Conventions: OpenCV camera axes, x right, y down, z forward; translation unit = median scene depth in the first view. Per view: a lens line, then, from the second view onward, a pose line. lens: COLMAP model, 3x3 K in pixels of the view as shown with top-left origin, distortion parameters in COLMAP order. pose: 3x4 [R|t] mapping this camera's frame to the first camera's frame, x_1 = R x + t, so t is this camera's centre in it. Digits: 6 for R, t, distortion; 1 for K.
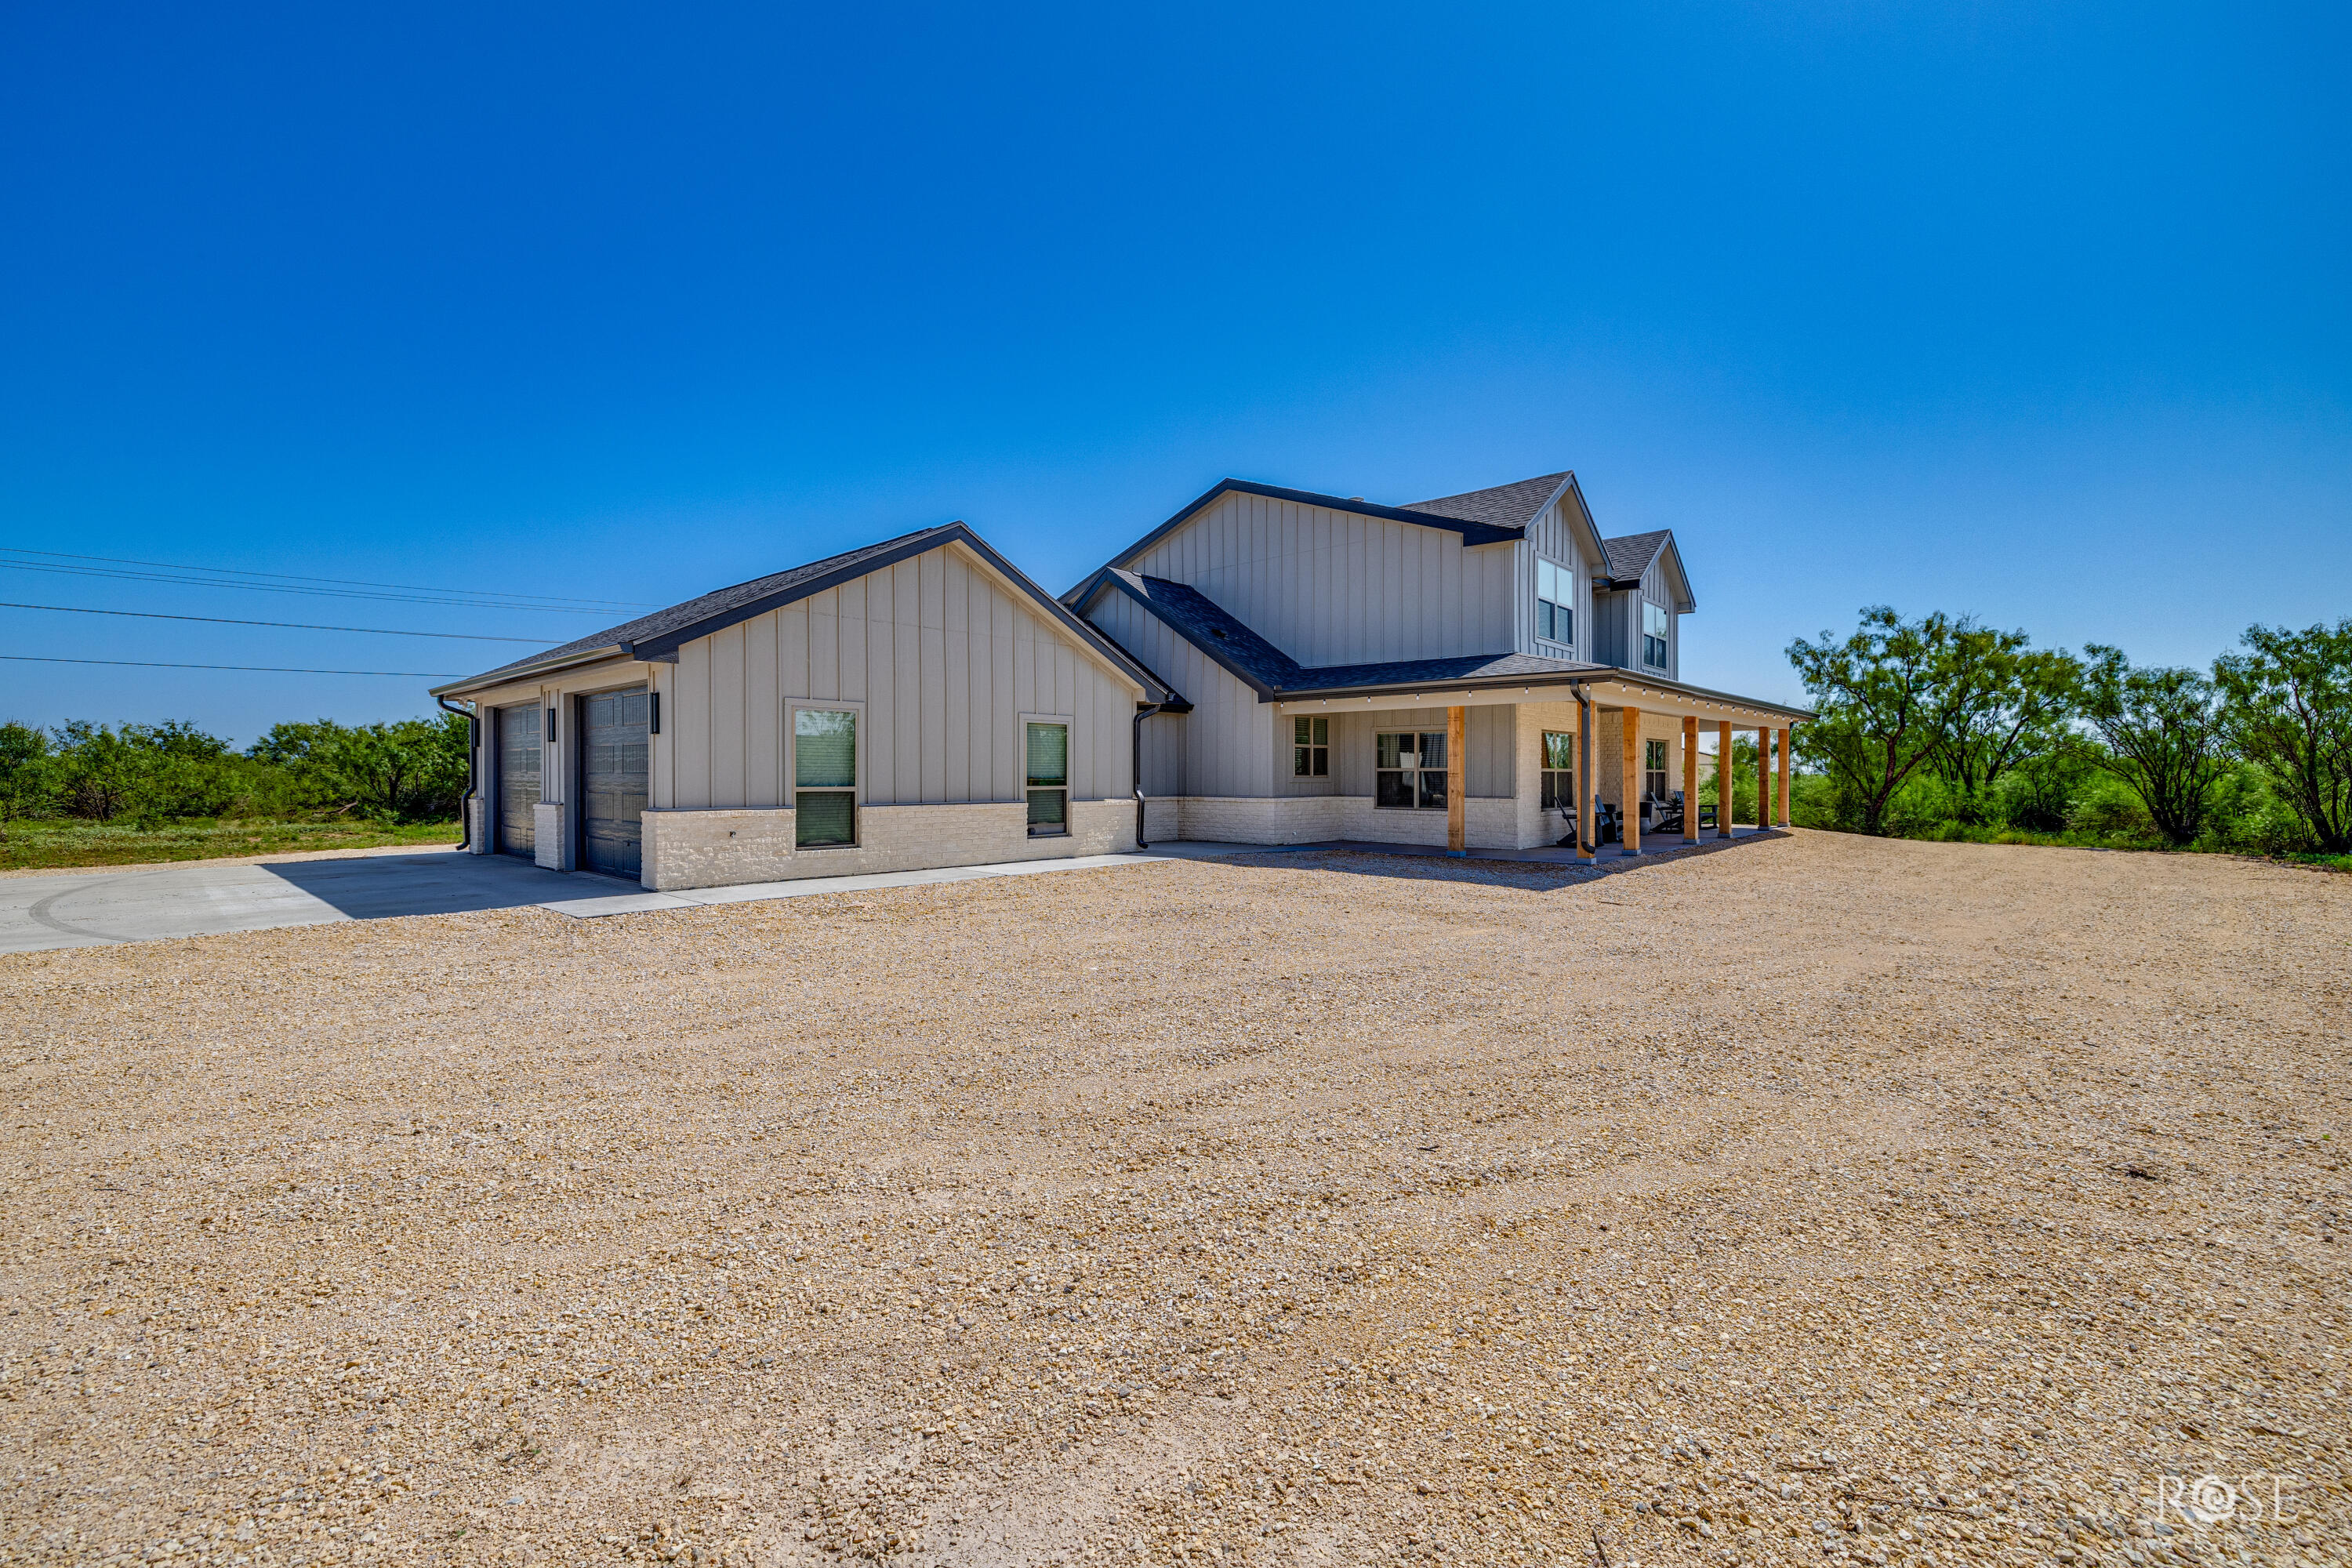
lens RADIAL K [[1009.5, 0, 1180.8], [0, 1009.5, 778.8], [0, 0, 1]] dist [0.000841, 0.000065]
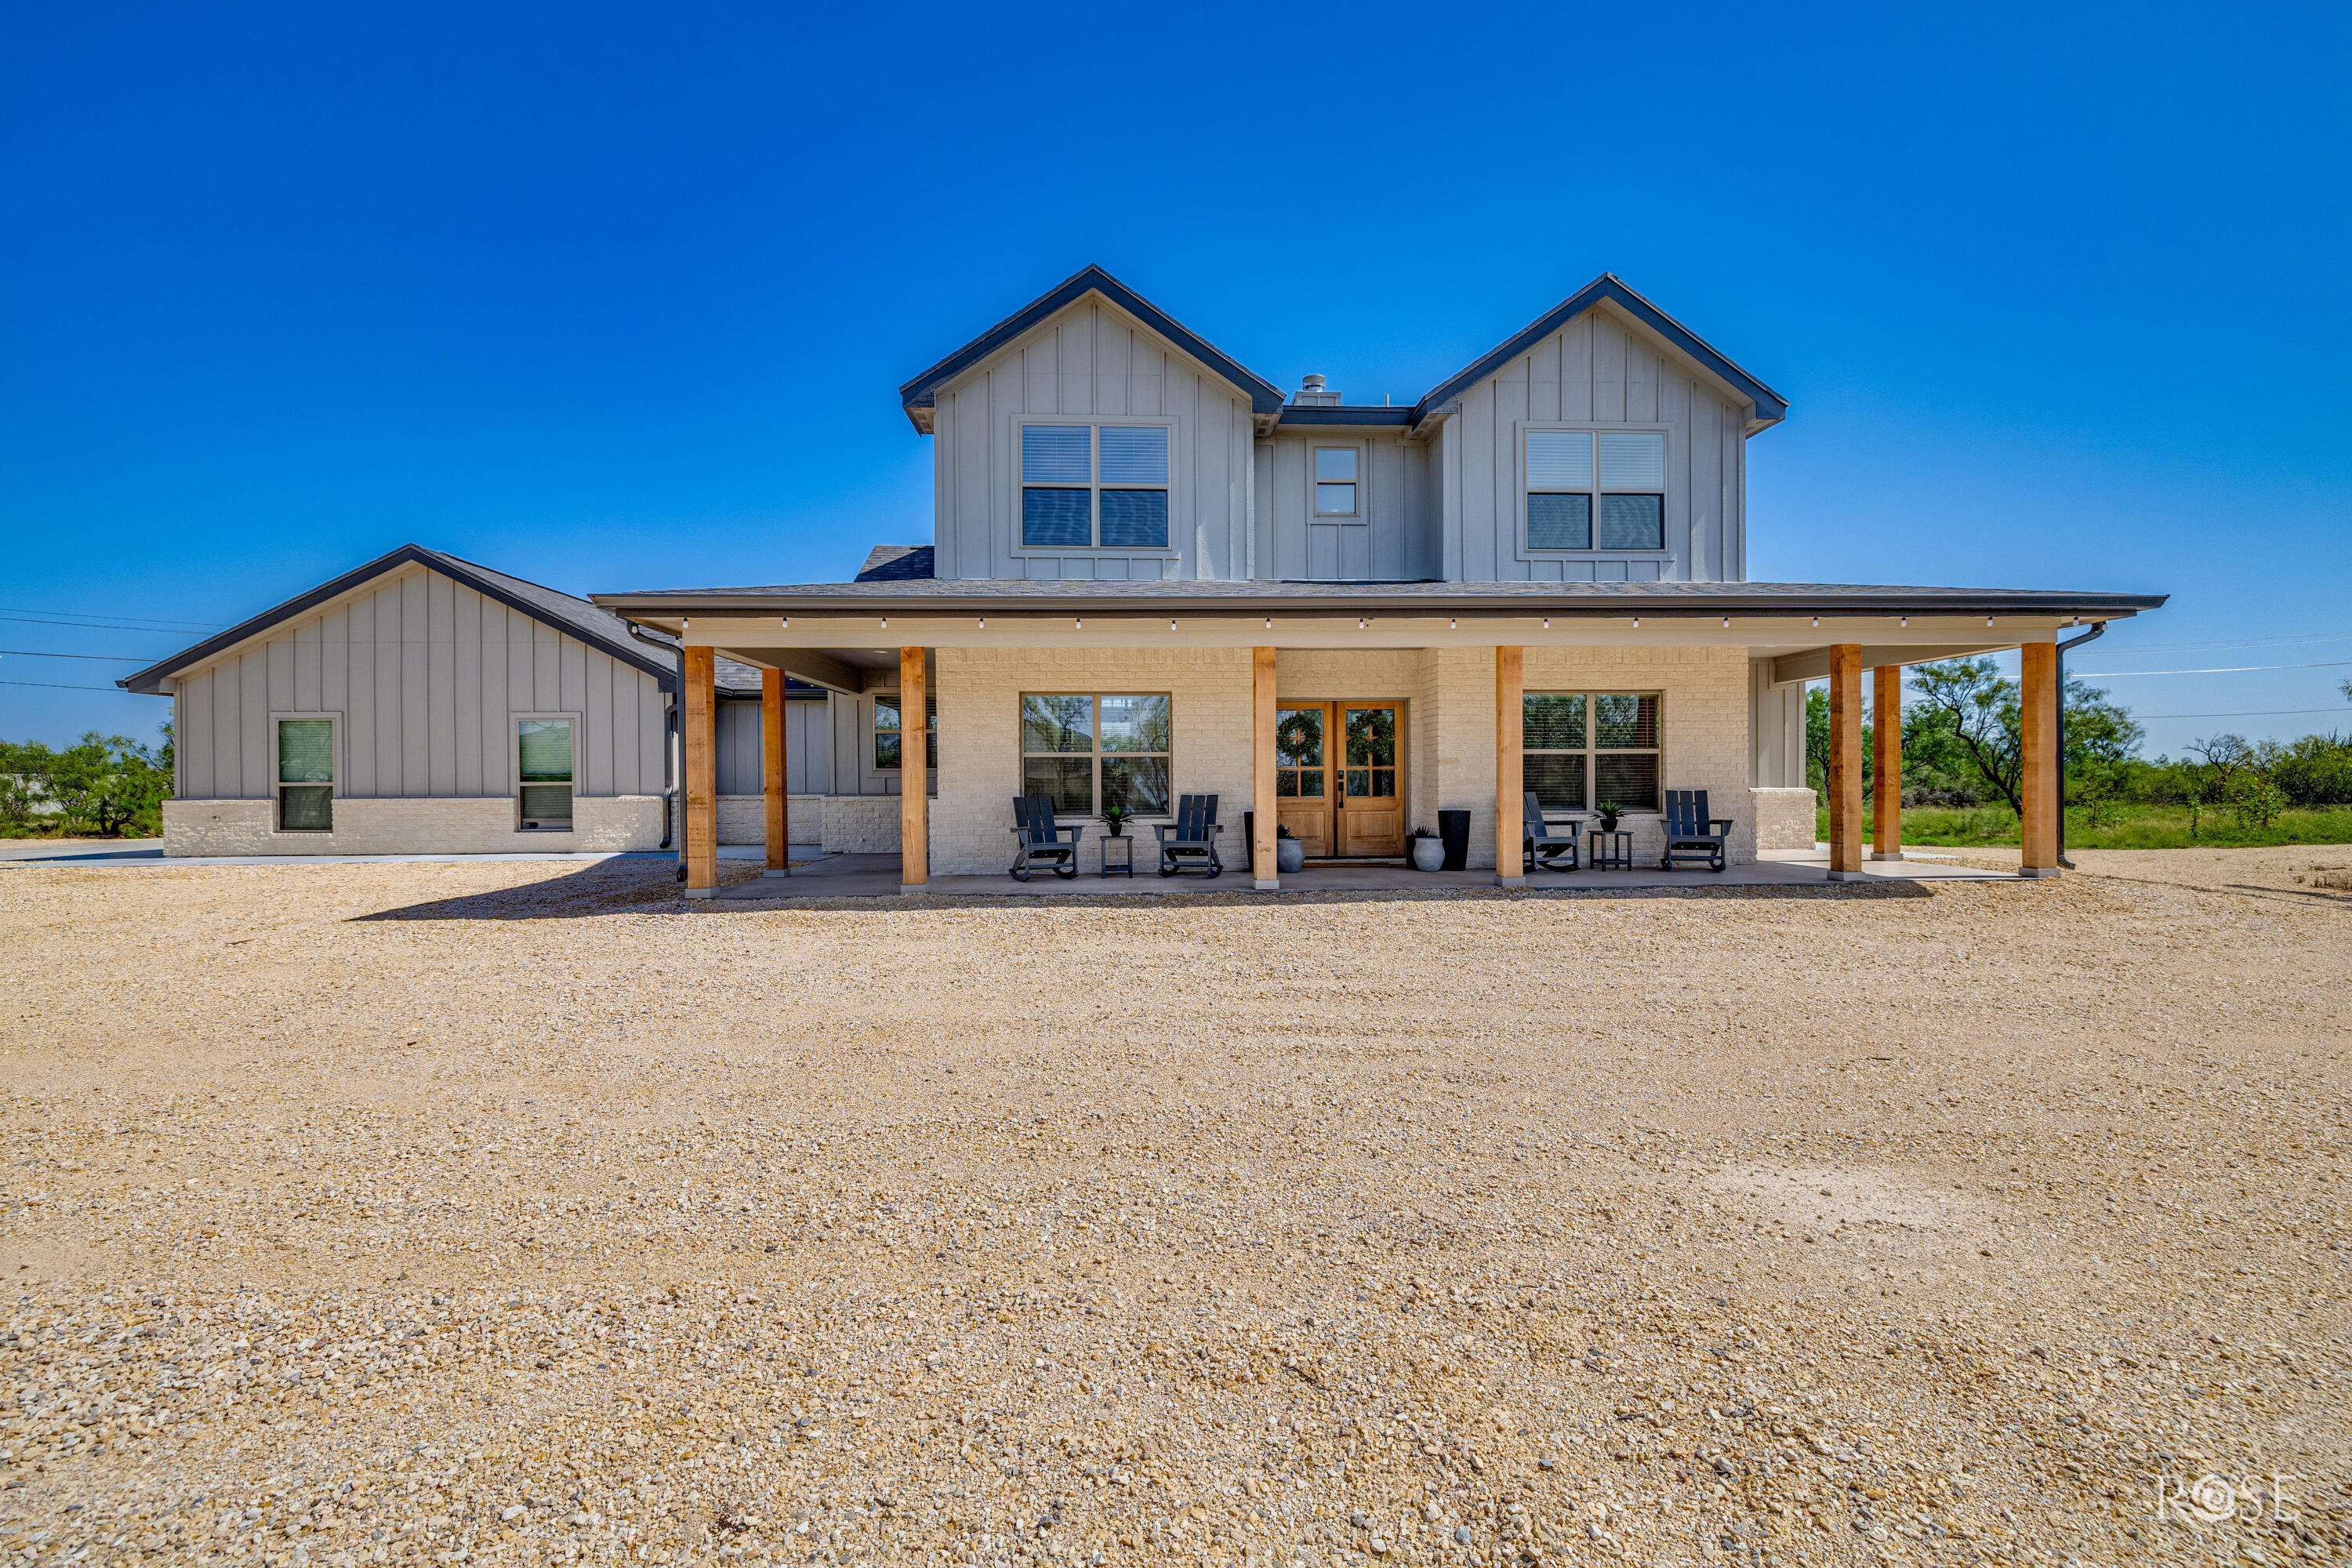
lens RADIAL K [[1009.5, 0, 1180.8], [0, 1009.5, 778.8], [0, 0, 1]] dist [0.000841, 0.000065]
pose [[0.689302, 0.012097, -0.724373, 1.167654], [0.003991, 0.999782, 0.020494, -0.015809], [0.724463, -0.017017, 0.689103, 0.839060]]
